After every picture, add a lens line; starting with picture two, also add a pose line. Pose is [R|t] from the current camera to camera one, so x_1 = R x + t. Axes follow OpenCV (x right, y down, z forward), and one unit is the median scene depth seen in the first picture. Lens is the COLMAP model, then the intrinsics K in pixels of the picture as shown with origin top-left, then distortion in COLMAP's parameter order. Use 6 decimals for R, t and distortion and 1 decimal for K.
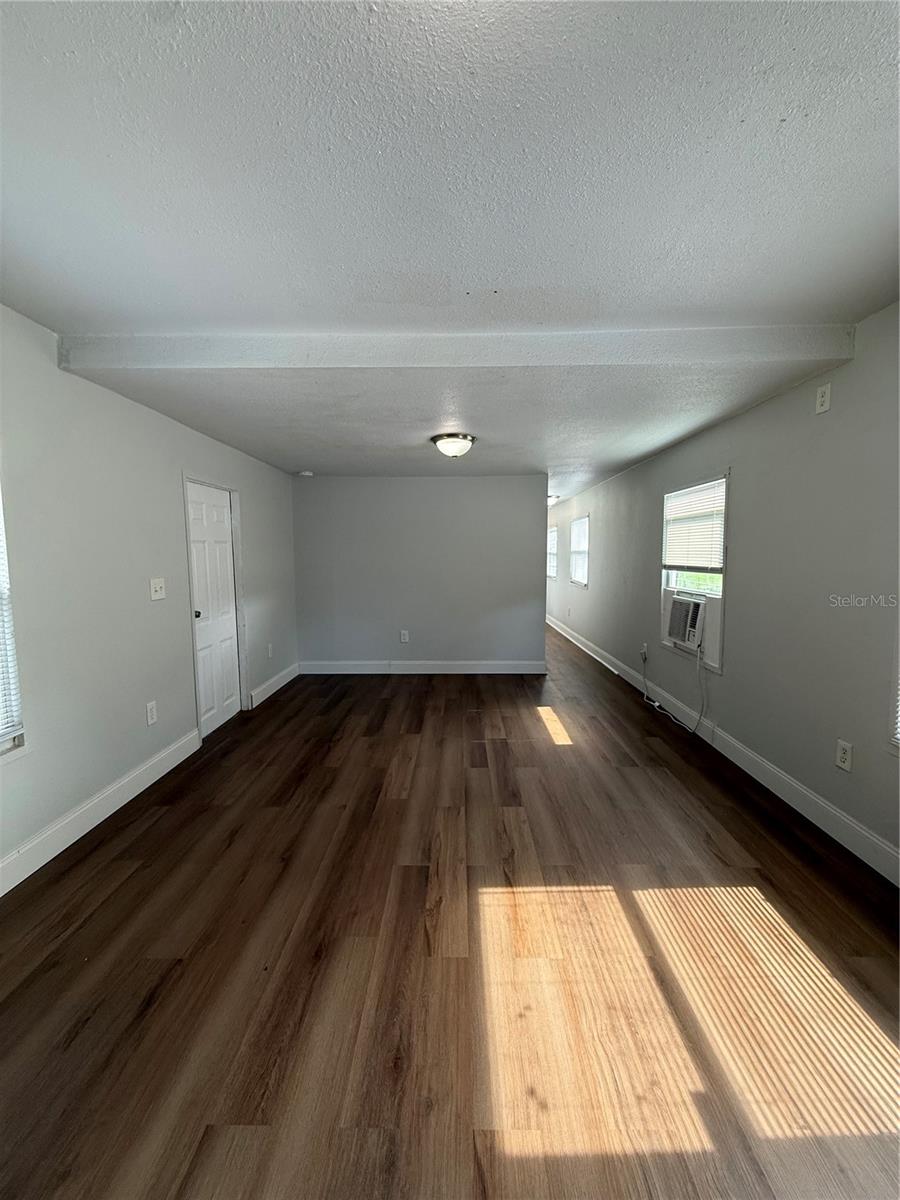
lens RADIAL K [[477.1, 0, 450.0], [0, 477.1, 600.0], [0, 0, 1]] dist [-0.000838, -0.000164]
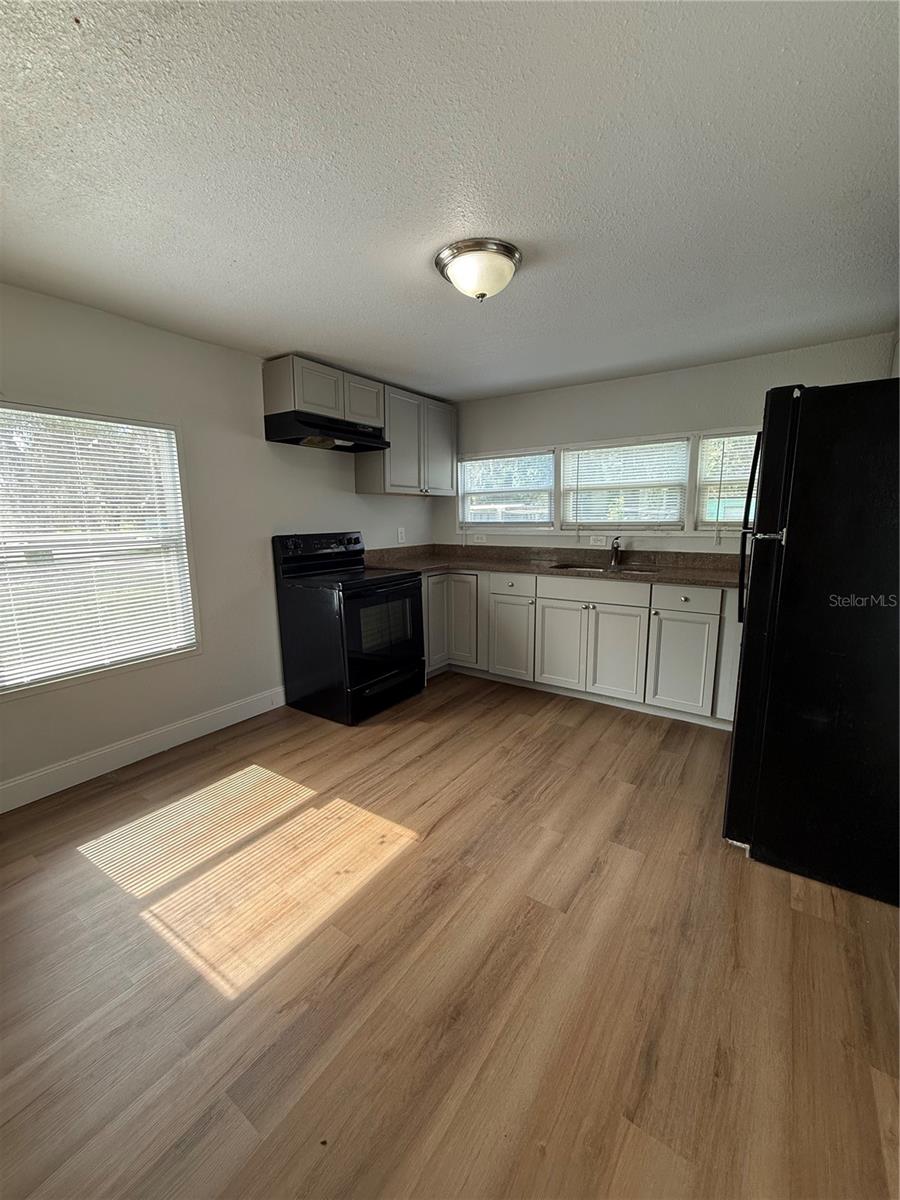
lens RADIAL K [[477.1, 0, 450.0], [0, 477.1, 600.0], [0, 0, 1]] dist [-0.000838, -0.000164]
pose [[-0.829312, -0.085764, 0.552165, -0.501711], [0.066154, 0.966133, 0.249422, -0.107994], [-0.554856, 0.243376, -0.795552, 1.131190]]
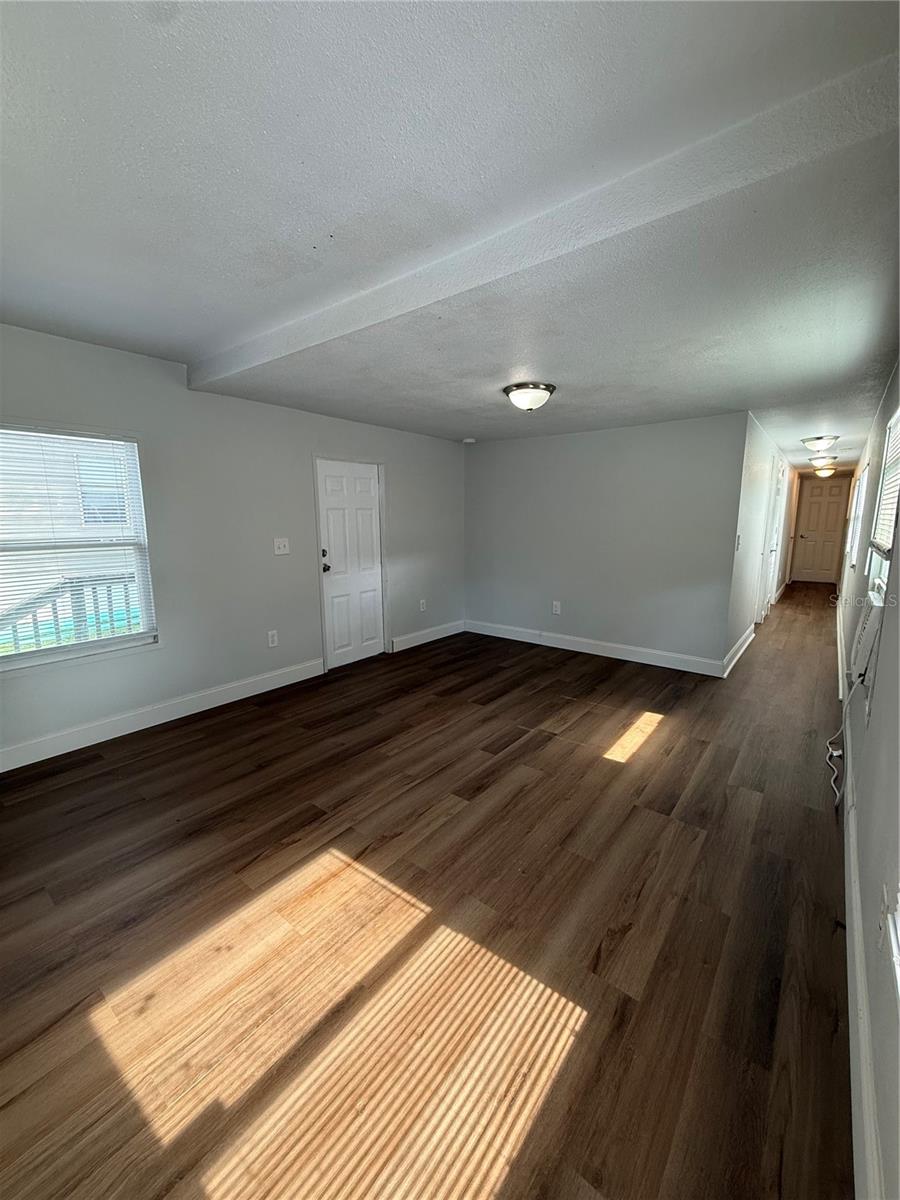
lens RADIAL K [[477.1, 0, 450.0], [0, 477.1, 600.0], [0, 0, 1]] dist [-0.000838, -0.000164]
pose [[0.792717, 0.108049, -0.599937, 0.758222], [-0.061568, 0.993325, 0.097546, -0.045343], [0.606472, -0.040389, 0.794078, 0.320597]]
